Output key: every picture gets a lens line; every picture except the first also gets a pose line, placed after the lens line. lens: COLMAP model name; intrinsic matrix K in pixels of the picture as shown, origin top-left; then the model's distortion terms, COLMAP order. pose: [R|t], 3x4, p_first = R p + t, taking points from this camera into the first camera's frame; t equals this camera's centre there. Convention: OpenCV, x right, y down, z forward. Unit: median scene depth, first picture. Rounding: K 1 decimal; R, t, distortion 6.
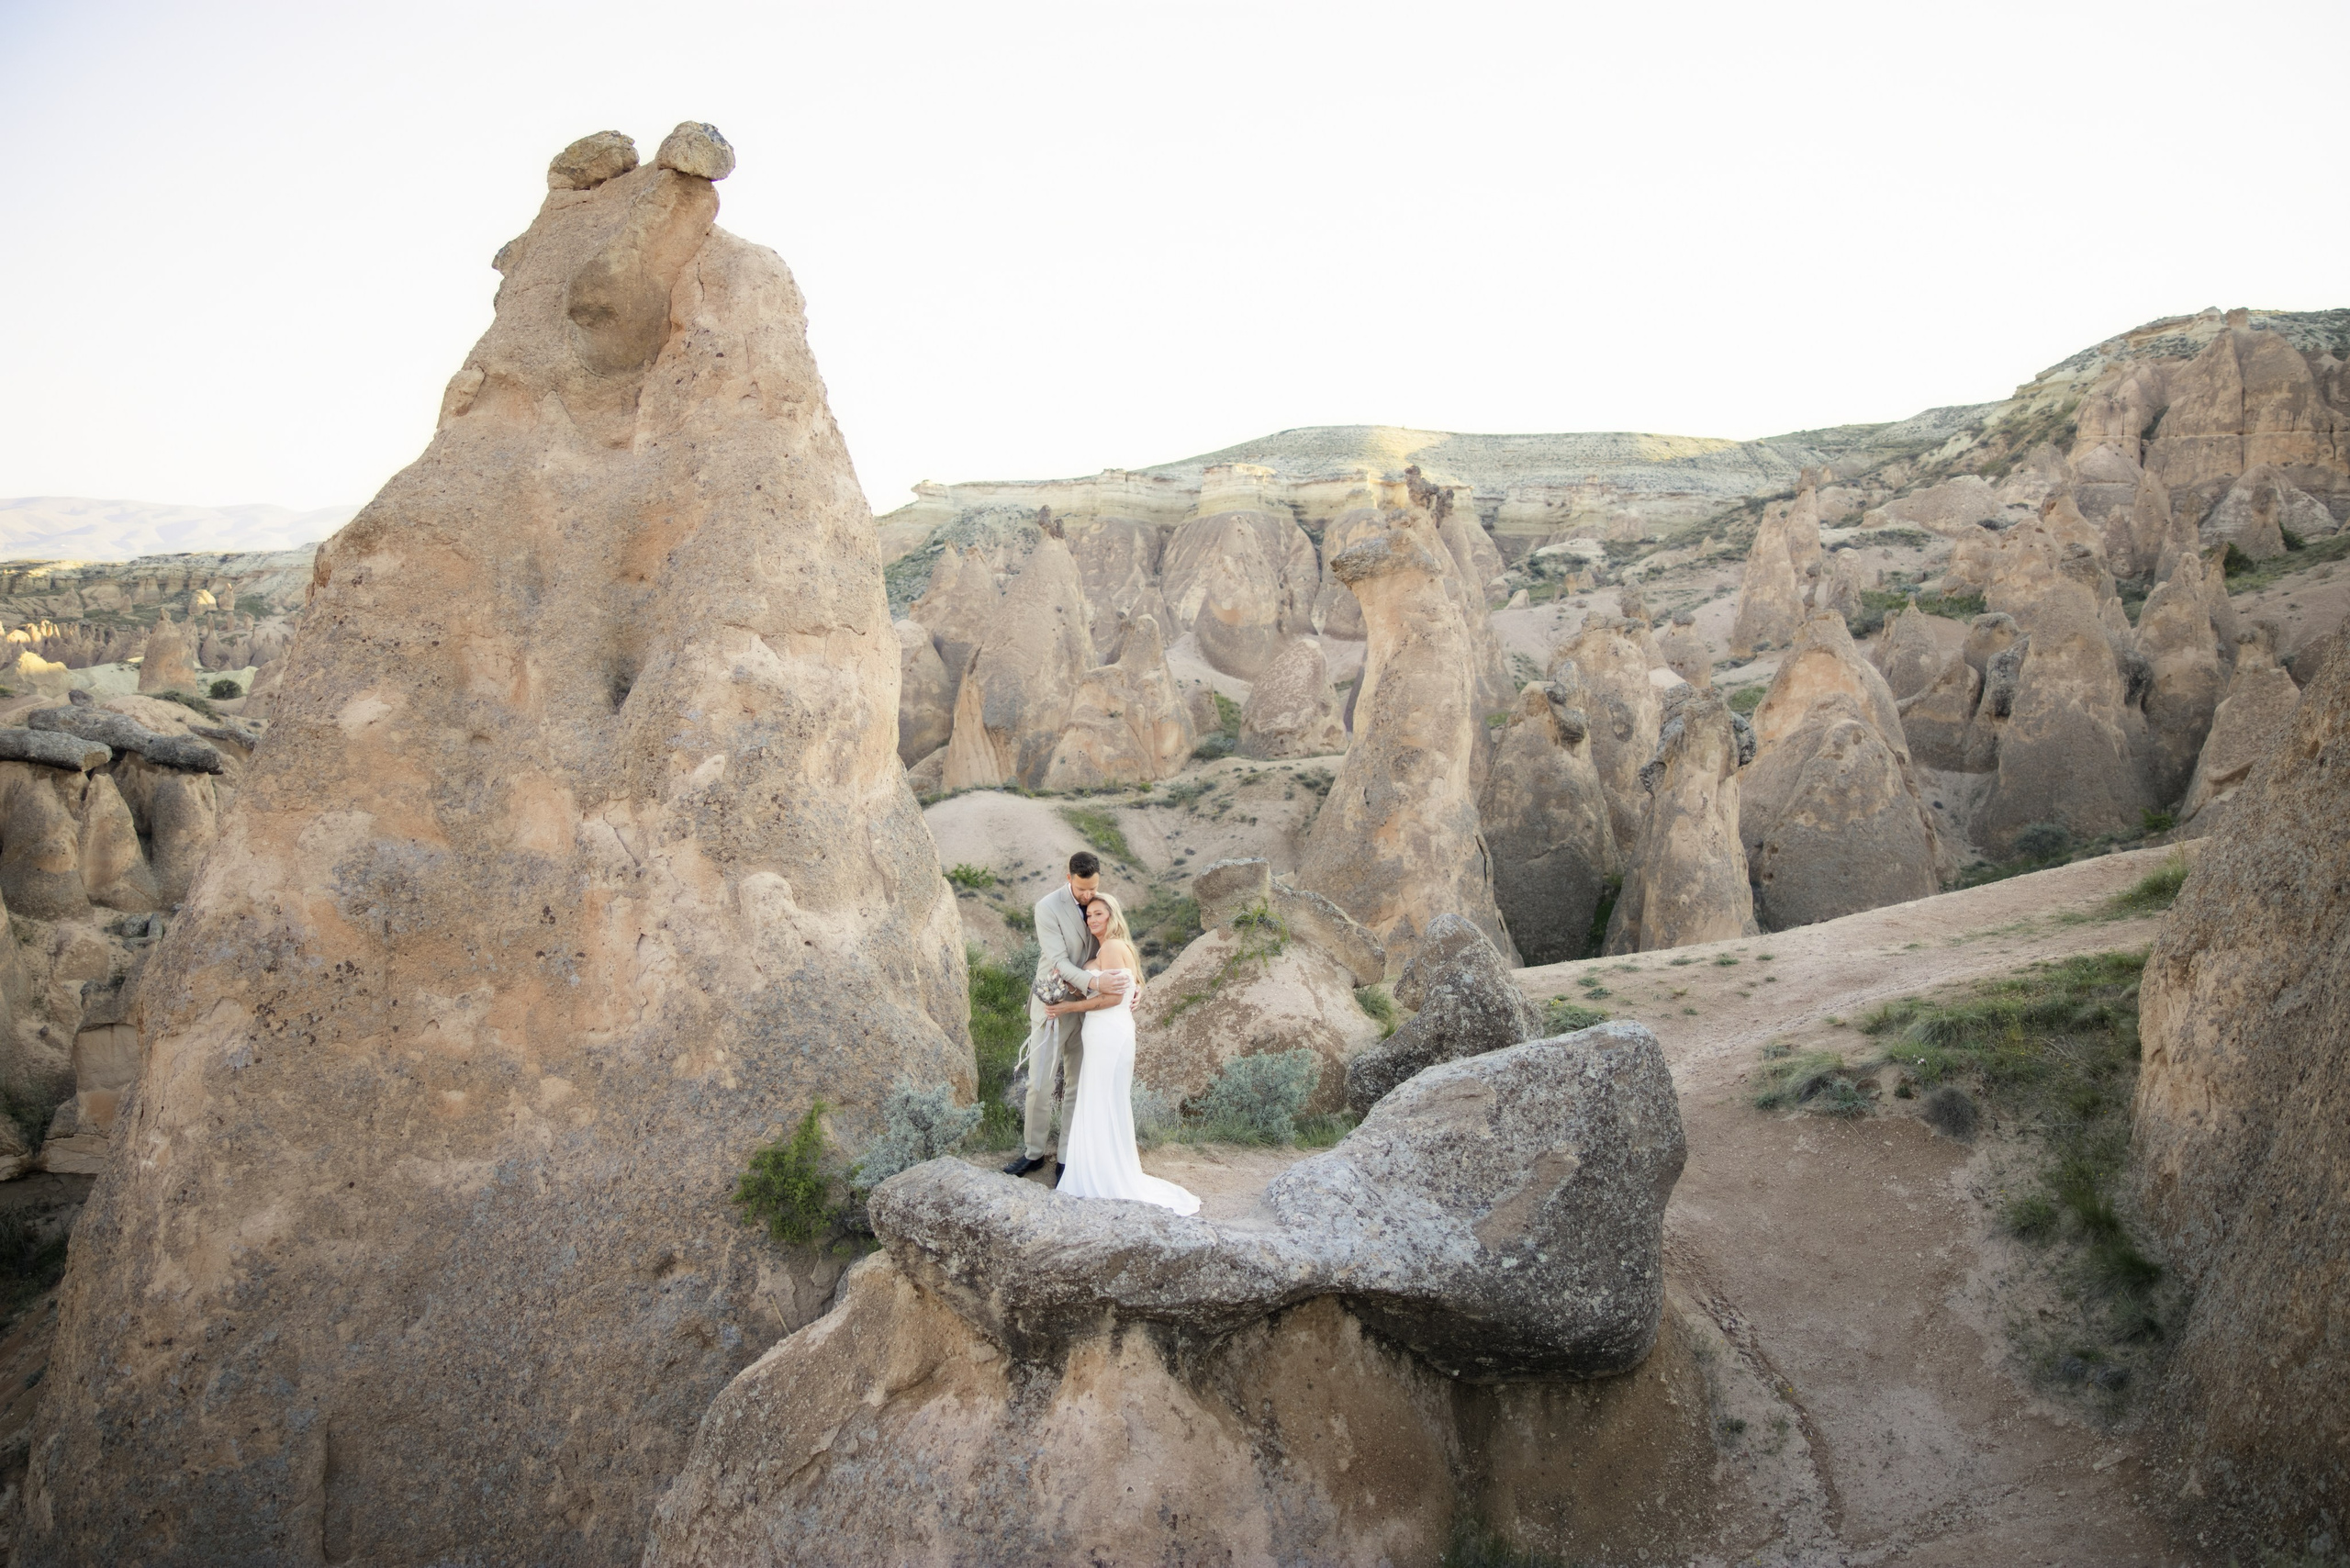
lens RADIAL K [[1845.8, 0, 1174.3], [0, 1845.8, 775.7], [0, 0, 1]] dist [-0.002626, 0.016728]
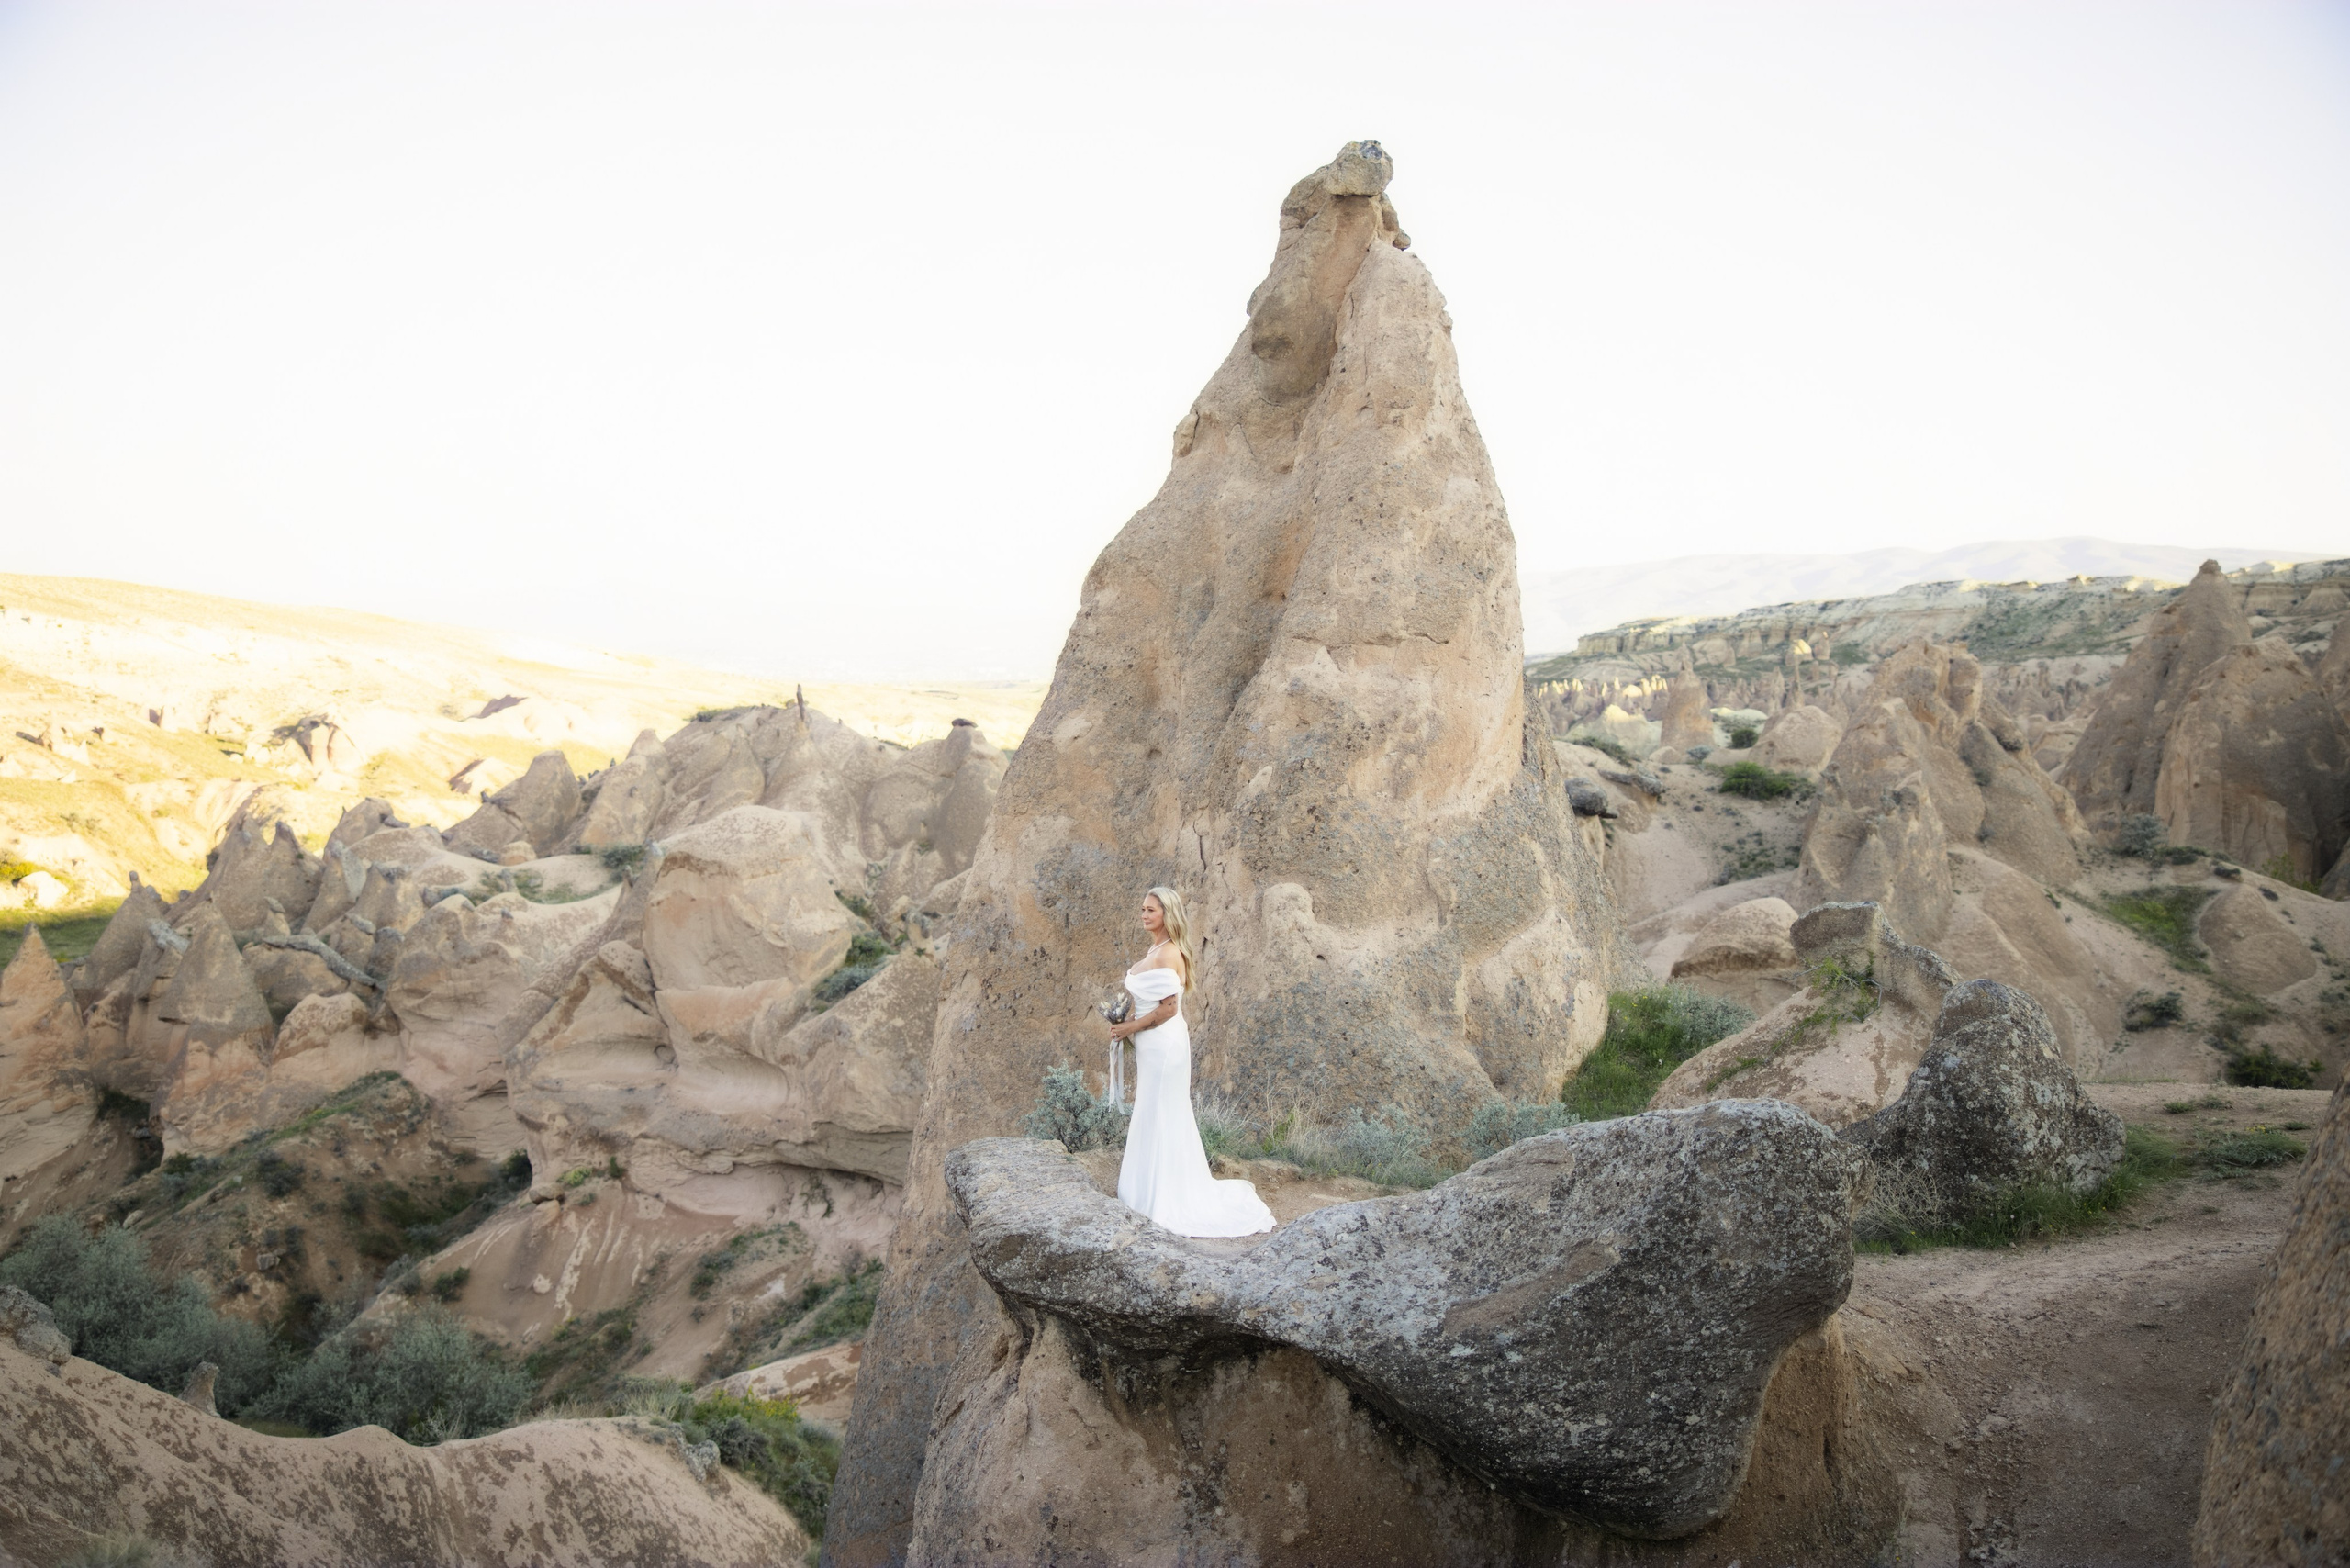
lens RADIAL K [[2059.3, 0, 1173.3], [0, 2059.3, 777.5], [0, 0, 1]] dist [-0.004347, 0.008144]
pose [[0.702817, 0.006974, -0.711336, 0.498374], [-0.027865, 0.999454, -0.017734, 0.015760], [0.710824, 0.032285, 0.702628, 0.160651]]
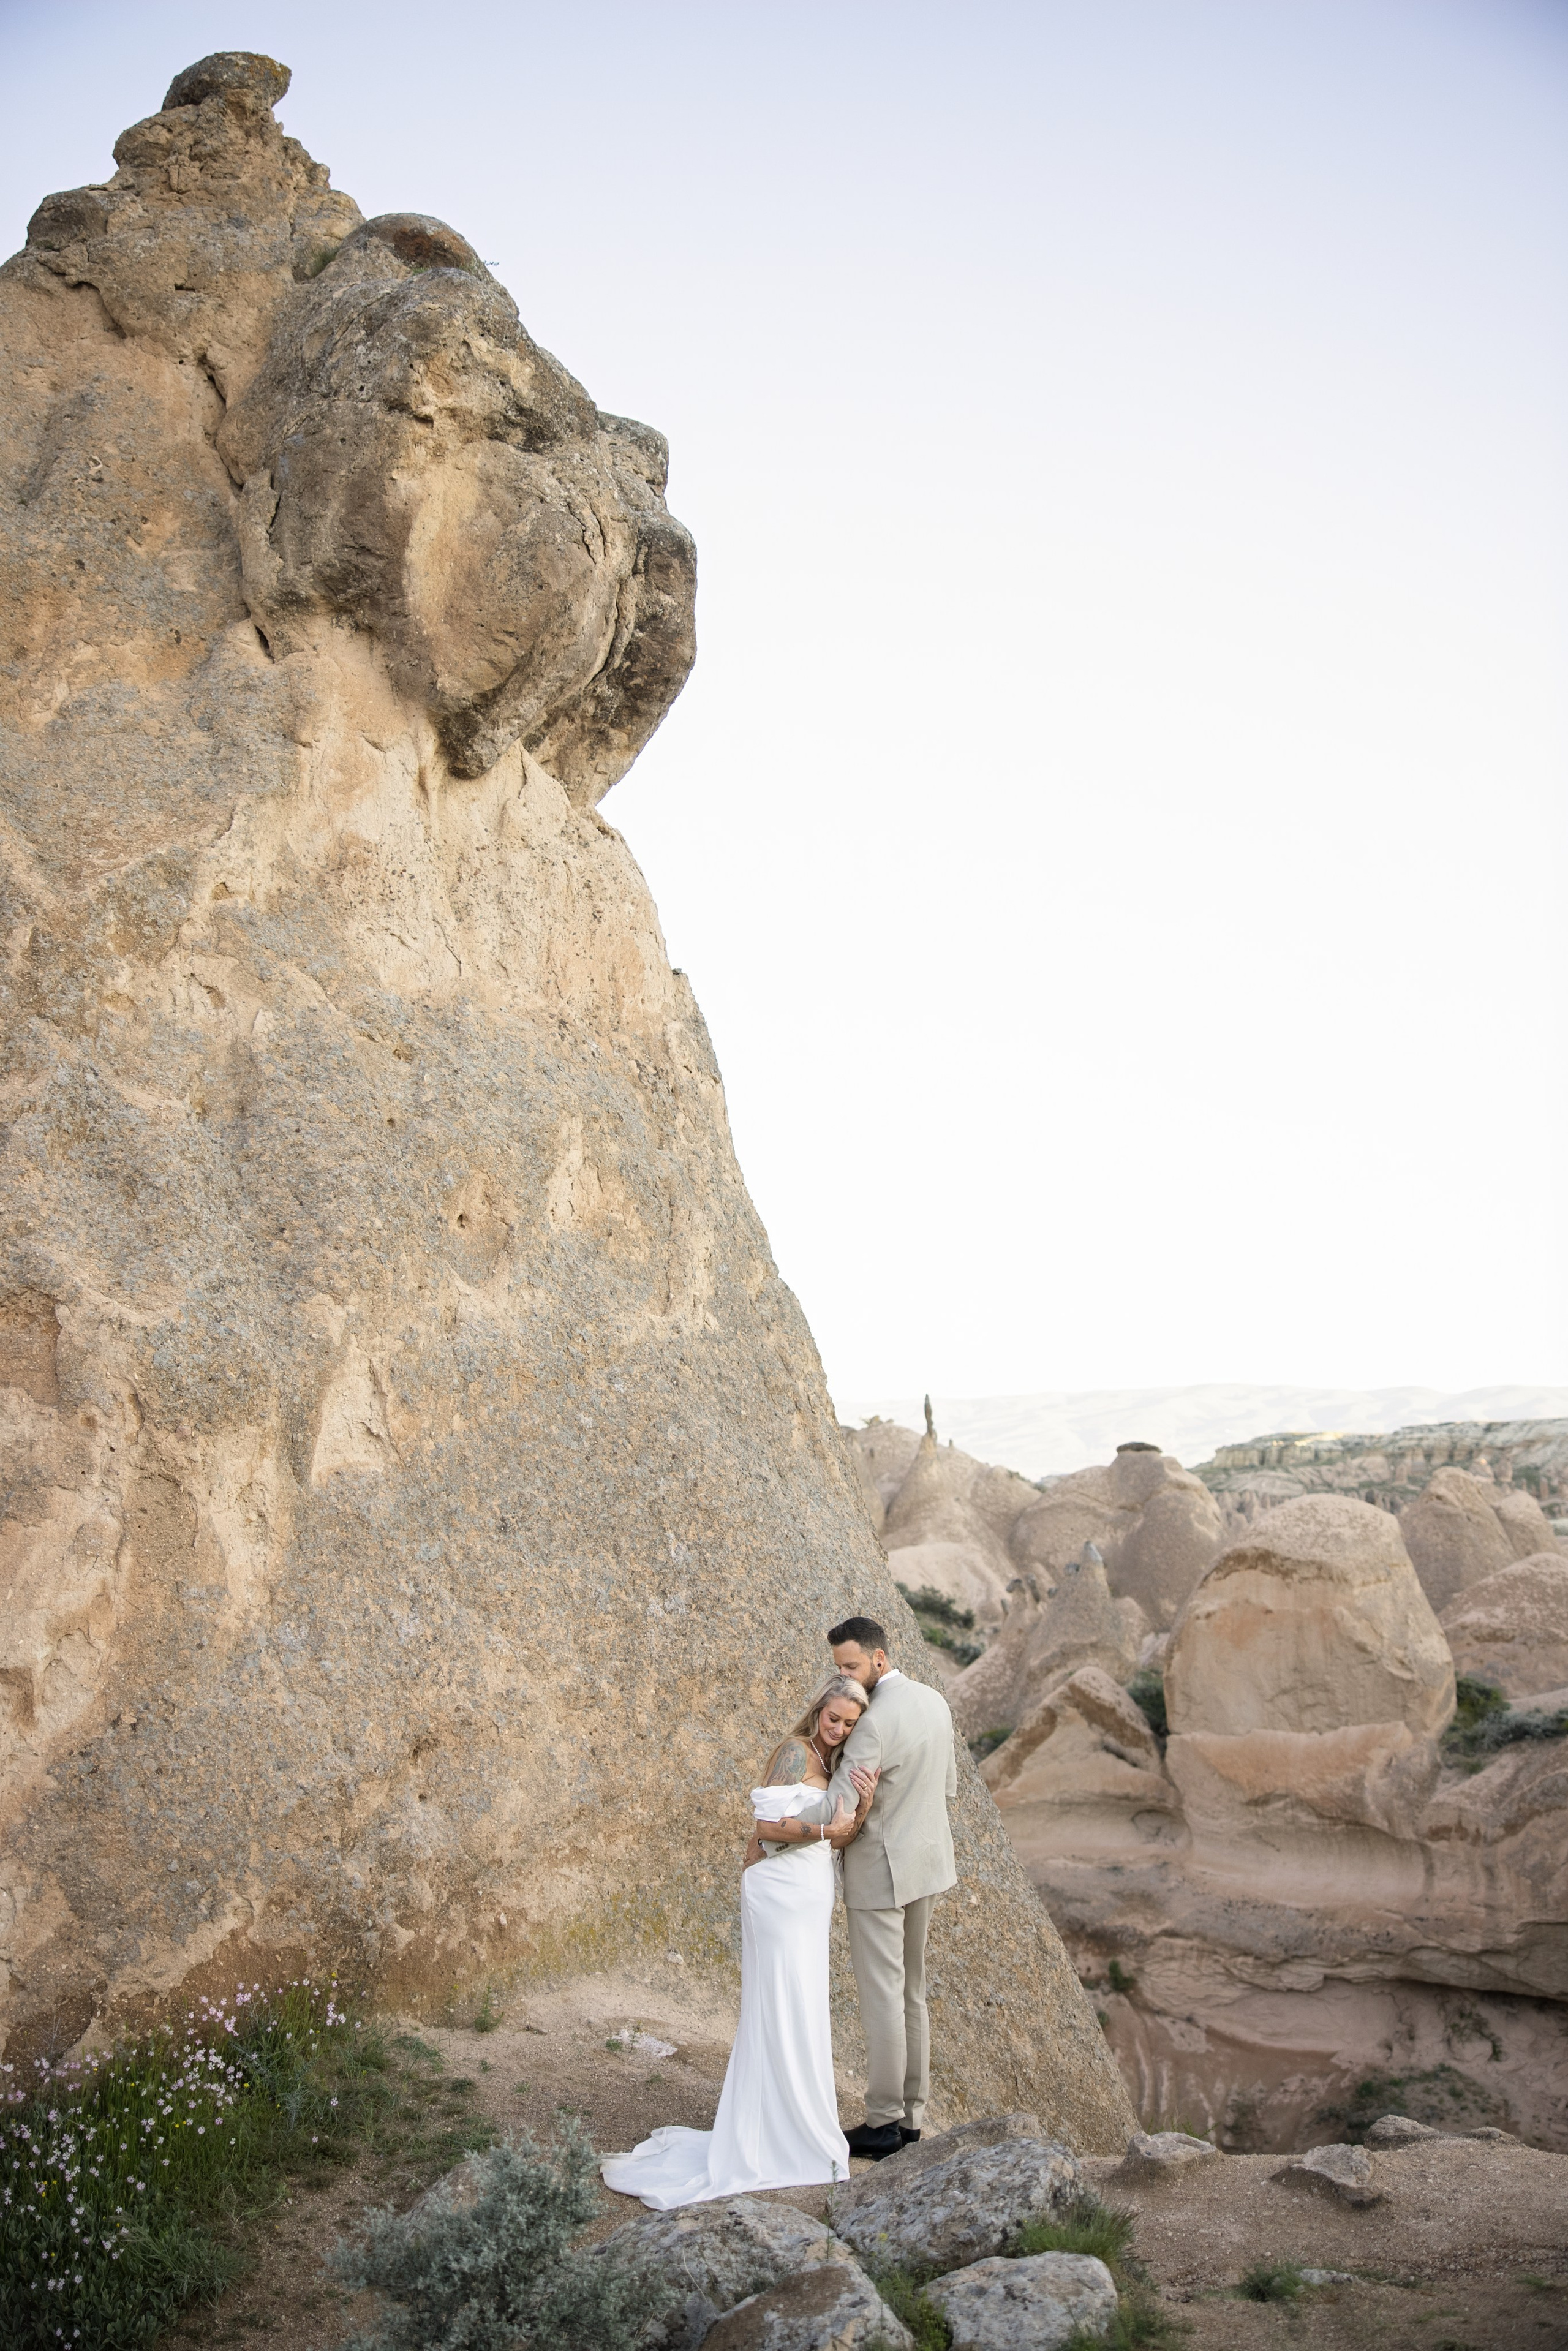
lens RADIAL K [[2116.8, 0, 774.9], [0, 2116.8, 1176.4], [0, 0, 1]] dist [-0.000461, 0.025029]
pose [[0.726266, -0.088338, -0.681714, -1.505924], [-0.076747, 0.975088, -0.208116, 0.313863], [0.683116, 0.203467, 0.701394, -0.592292]]
